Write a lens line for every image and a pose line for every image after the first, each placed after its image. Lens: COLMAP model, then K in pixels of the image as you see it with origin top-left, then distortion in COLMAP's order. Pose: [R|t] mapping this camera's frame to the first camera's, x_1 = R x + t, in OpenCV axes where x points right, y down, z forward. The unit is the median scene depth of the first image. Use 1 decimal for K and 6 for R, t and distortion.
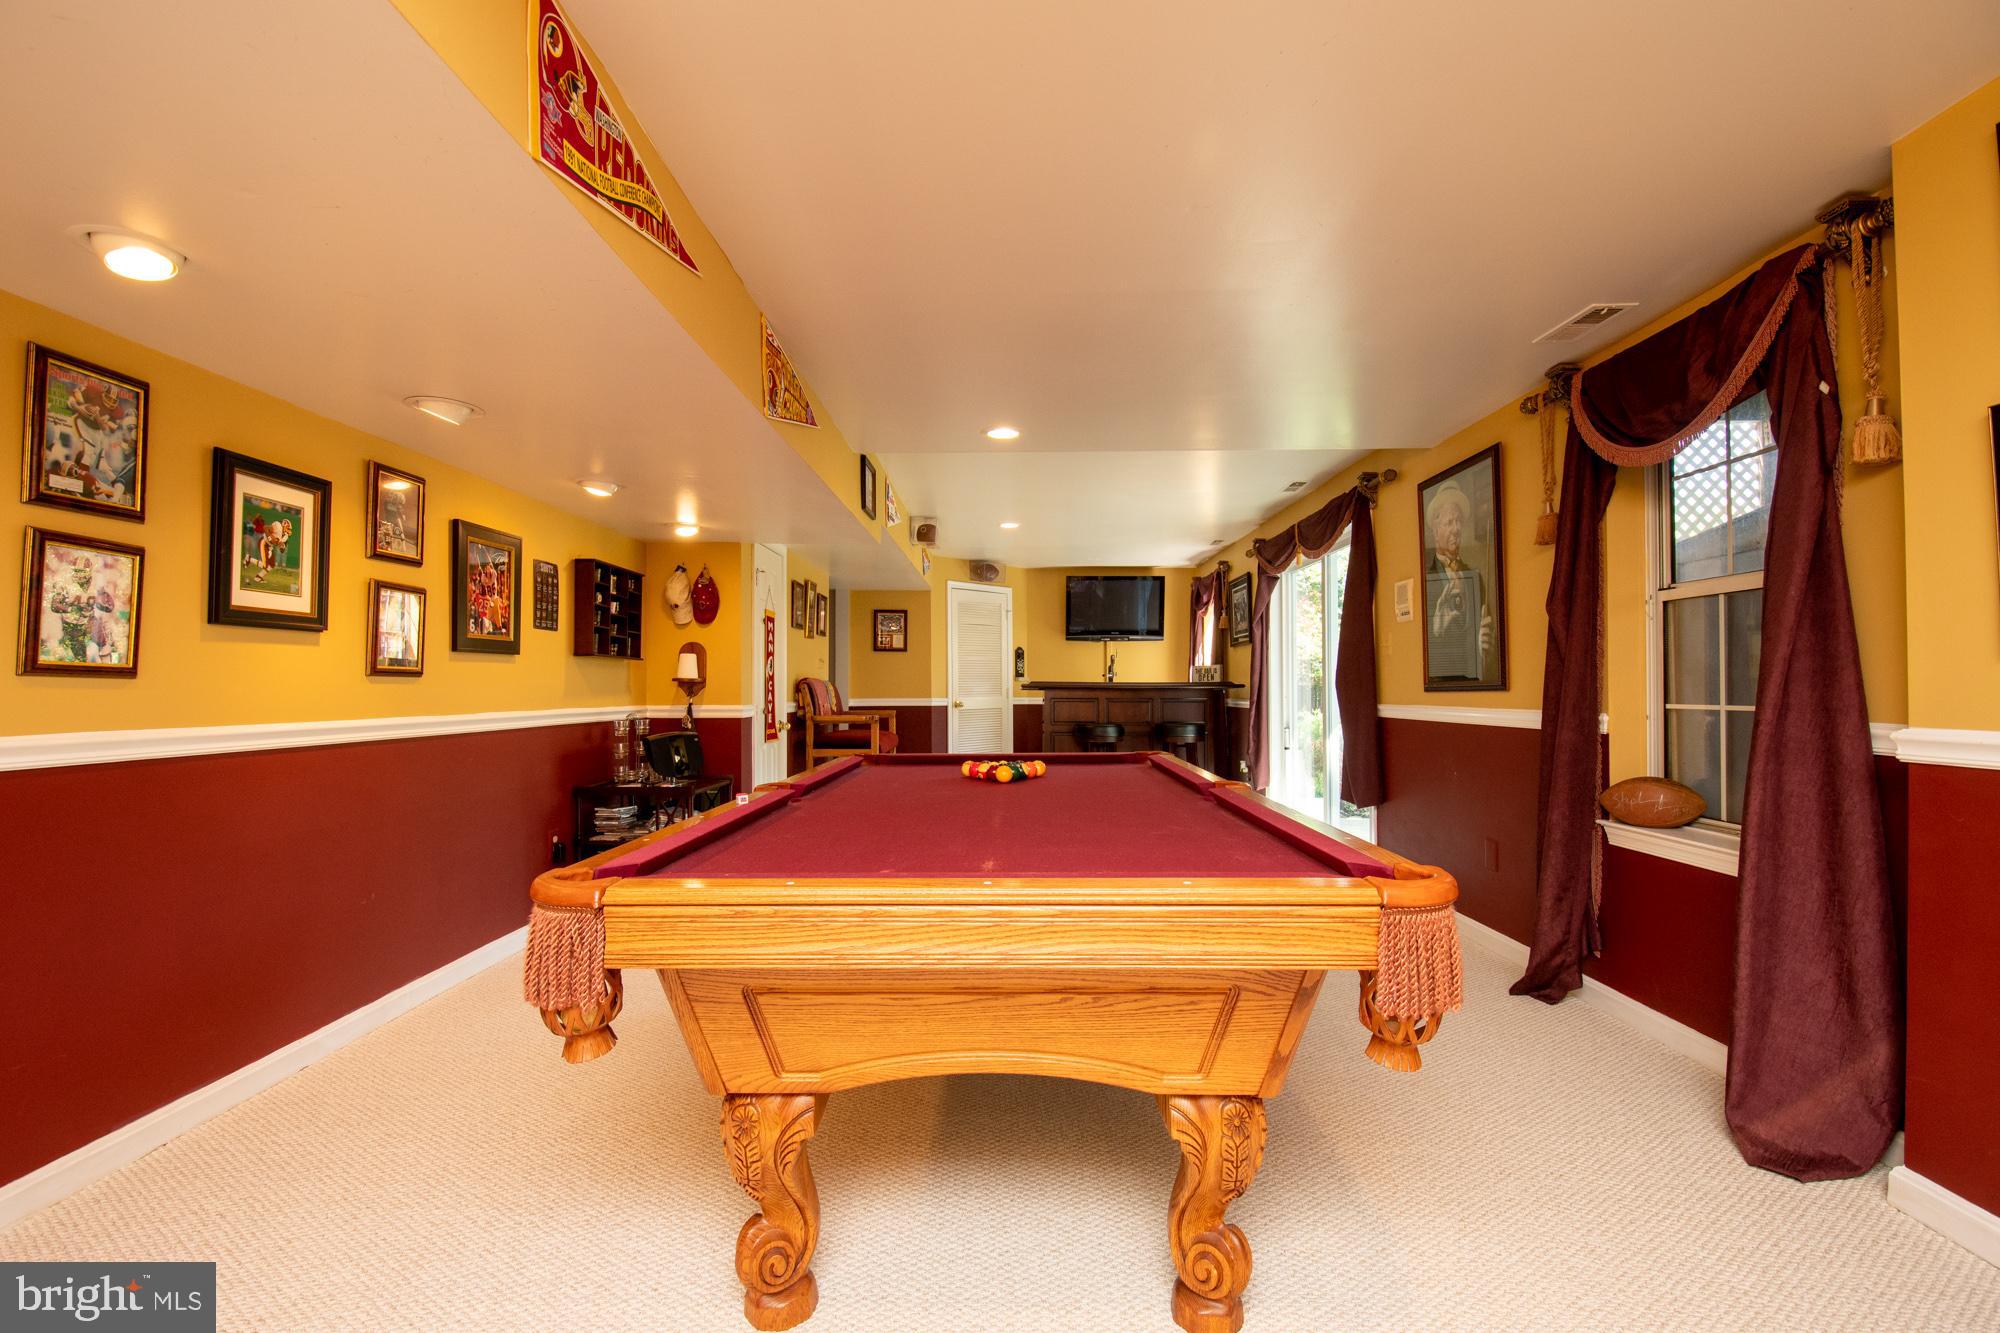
lens RADIAL K [[870.2, 0, 991.2], [0, 870.2, 676.5], [0, 0, 1]] dist [0.013950, -0.022918]
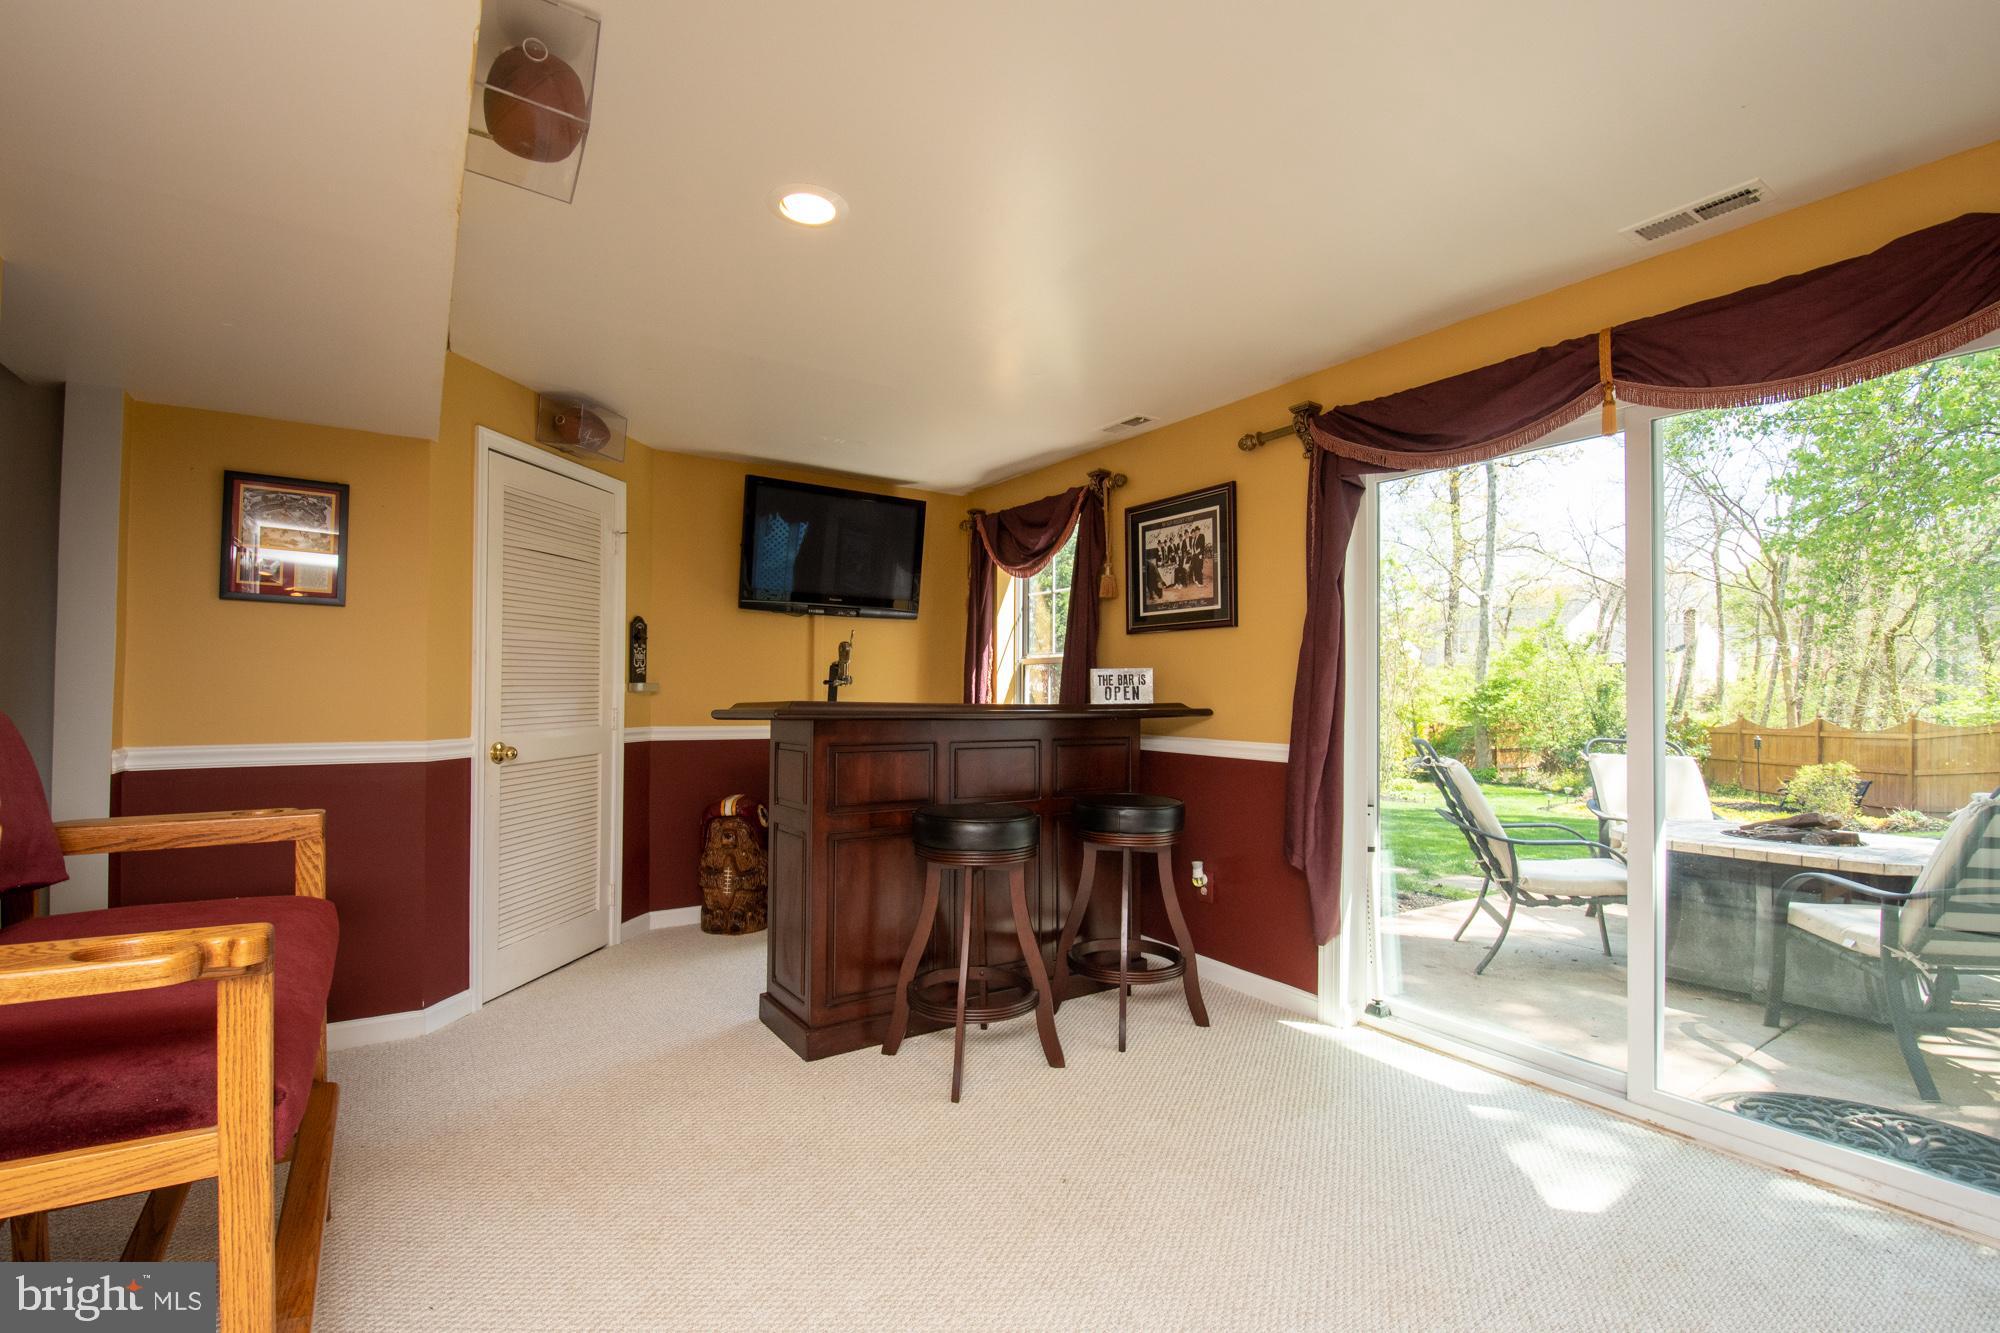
lens RADIAL K [[870.2, 0, 991.2], [0, 870.2, 676.5], [0, 0, 1]] dist [0.013950, -0.022918]
pose [[0.824610, 0.017333, 0.565437, -0.121935], [-0.017573, 0.999833, -0.005020, -0.005563], [-0.565429, -0.005797, 0.824776, 0.869078]]
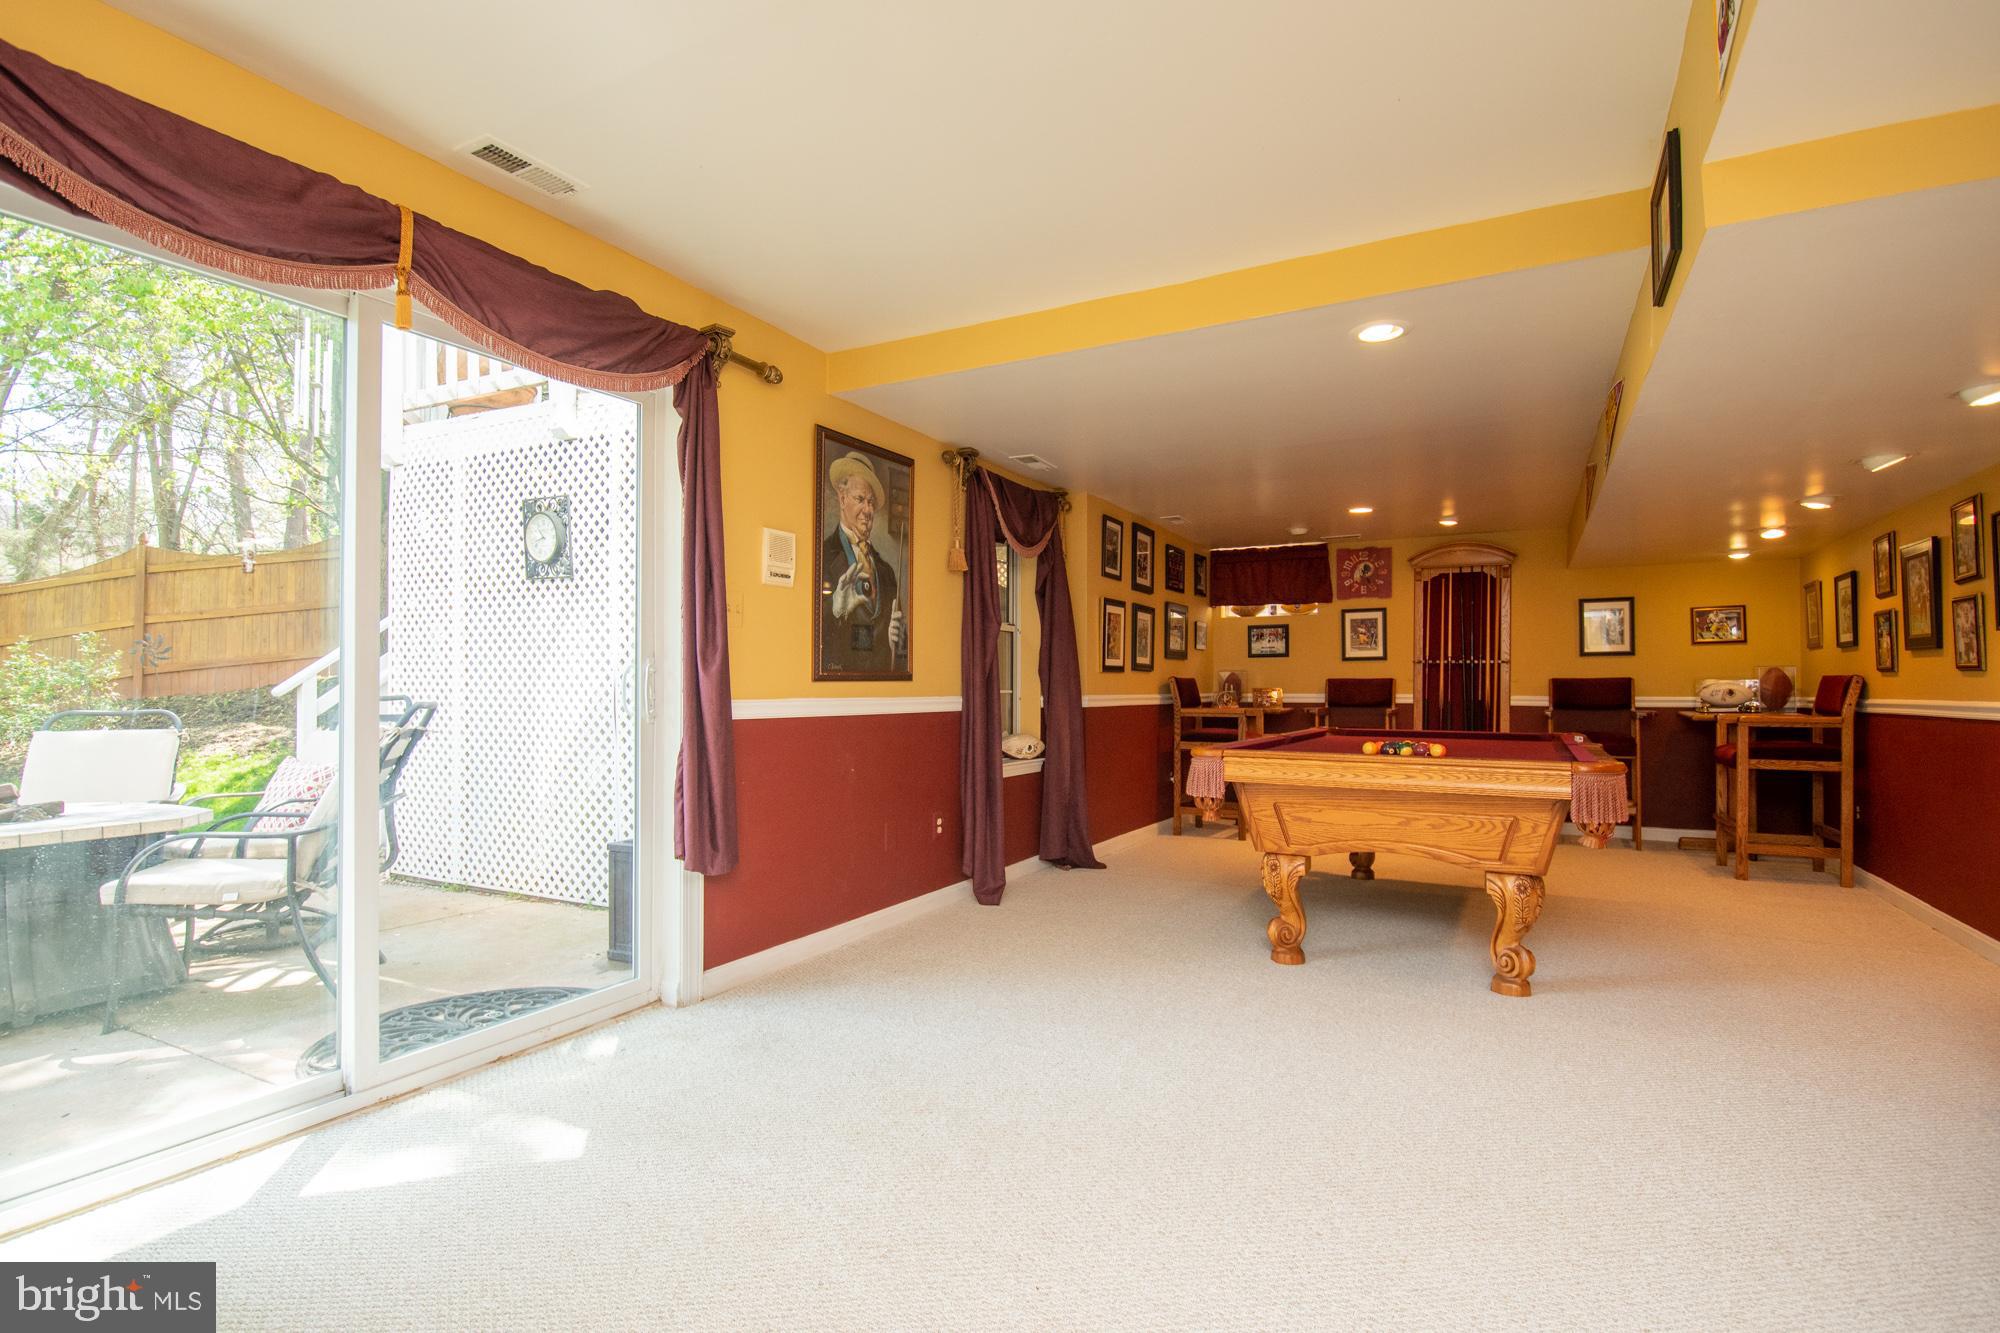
lens RADIAL K [[963.2, 0, 989.1], [0, 963.2, 678.0], [0, 0, 1]] dist [0.015237, -0.023448]
pose [[-0.883973, 0.004799, 0.467513, -0.050616], [-0.007095, 0.999694, -0.023677, 0.025918], [-0.467484, -0.024247, -0.883669, 1.296336]]
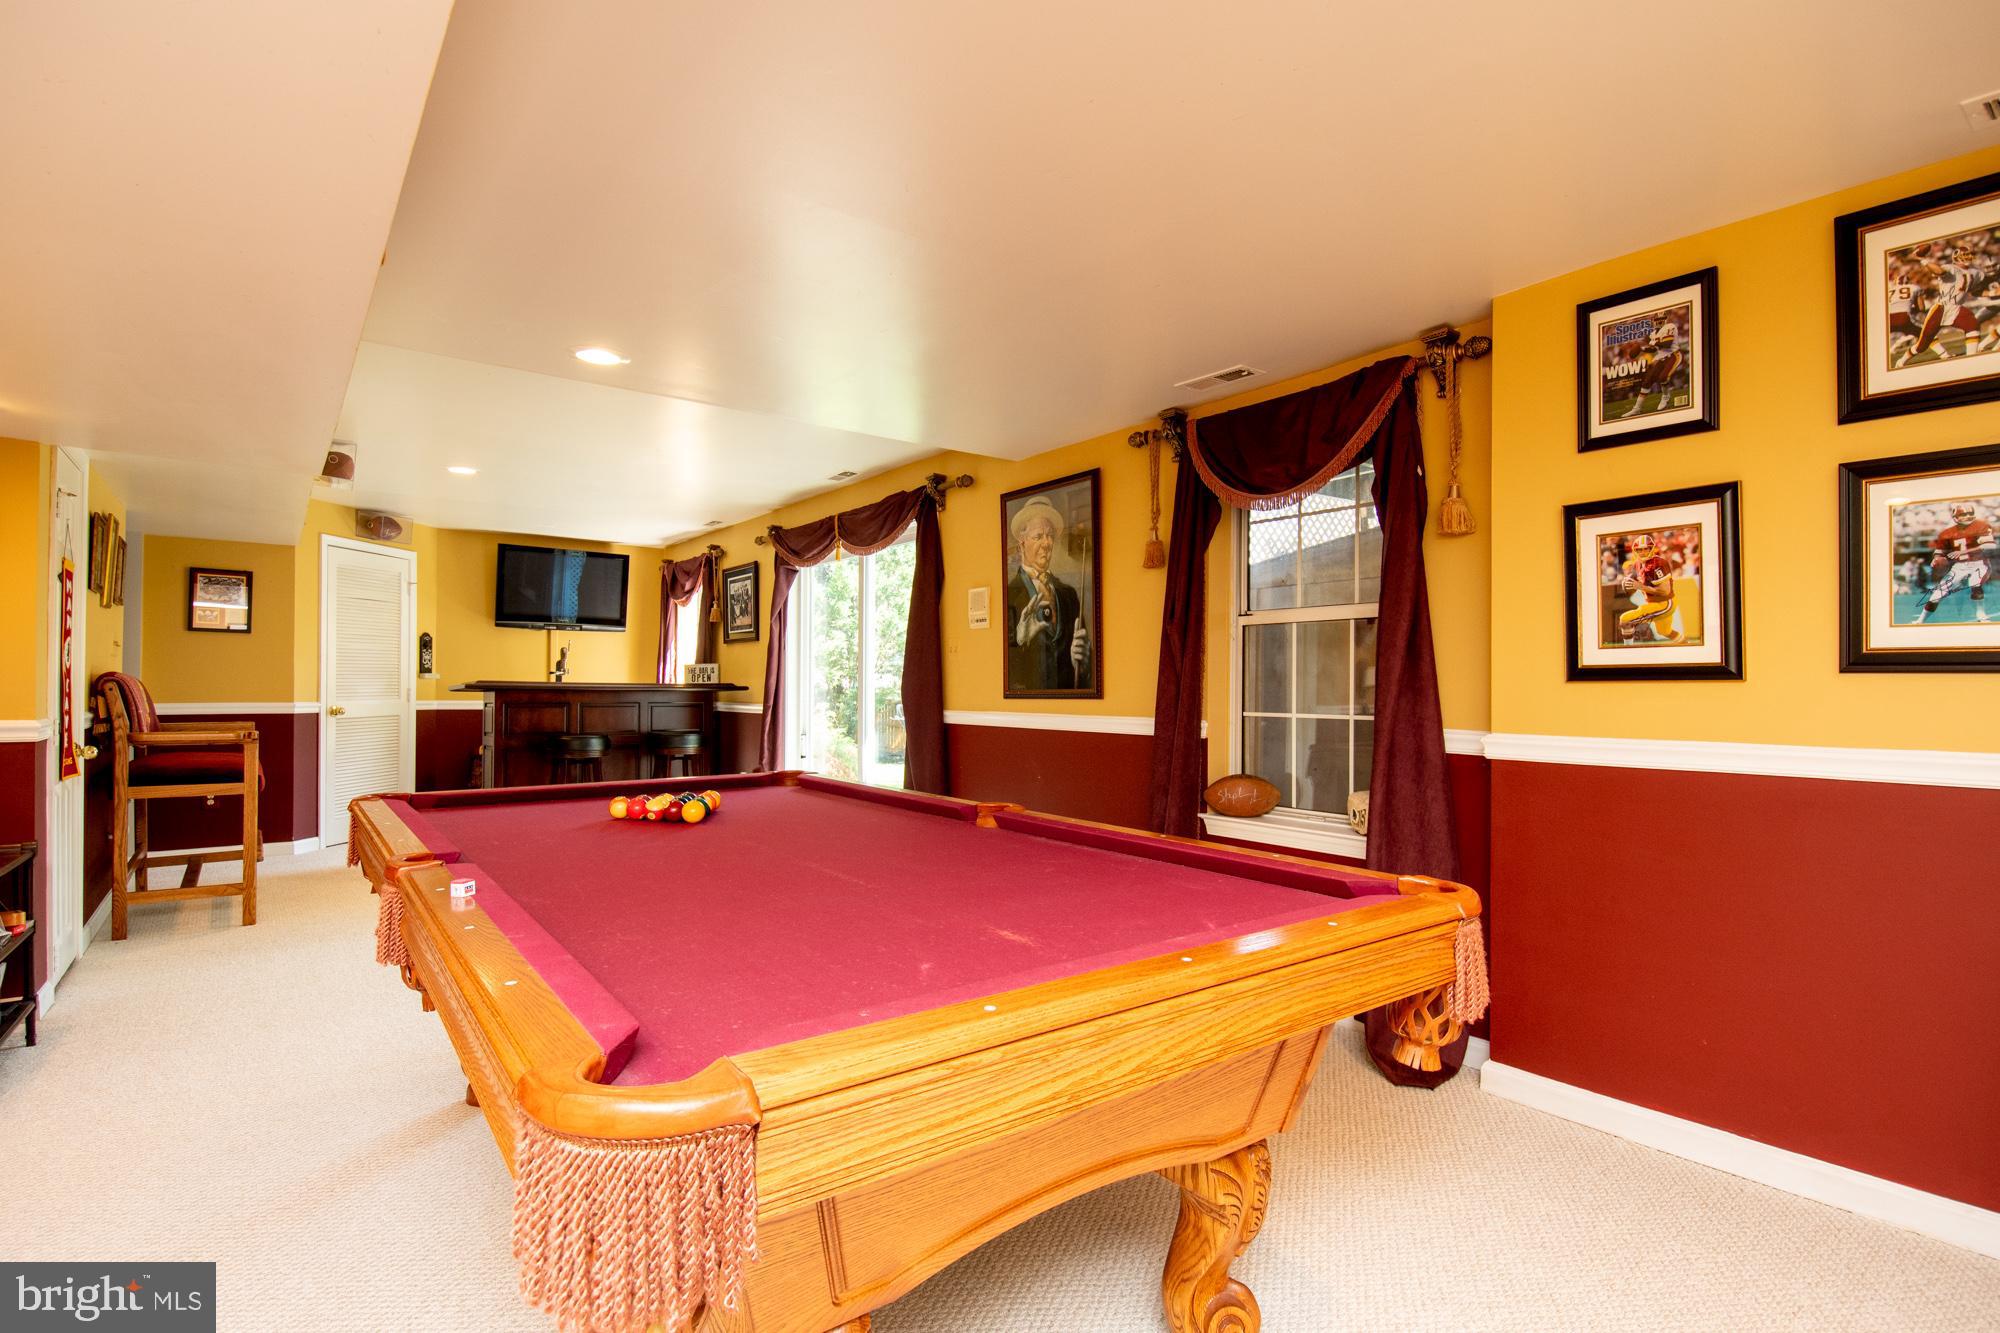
lens RADIAL K [[963.2, 0, 989.1], [0, 963.2, 678.0], [0, 0, 1]] dist [0.015237, -0.023448]
pose [[0.788383, 0.012203, 0.615064, -0.159071], [-0.015912, 0.999873, 0.000559, -0.005272], [-0.614979, -0.010228, 0.788477, 0.091644]]
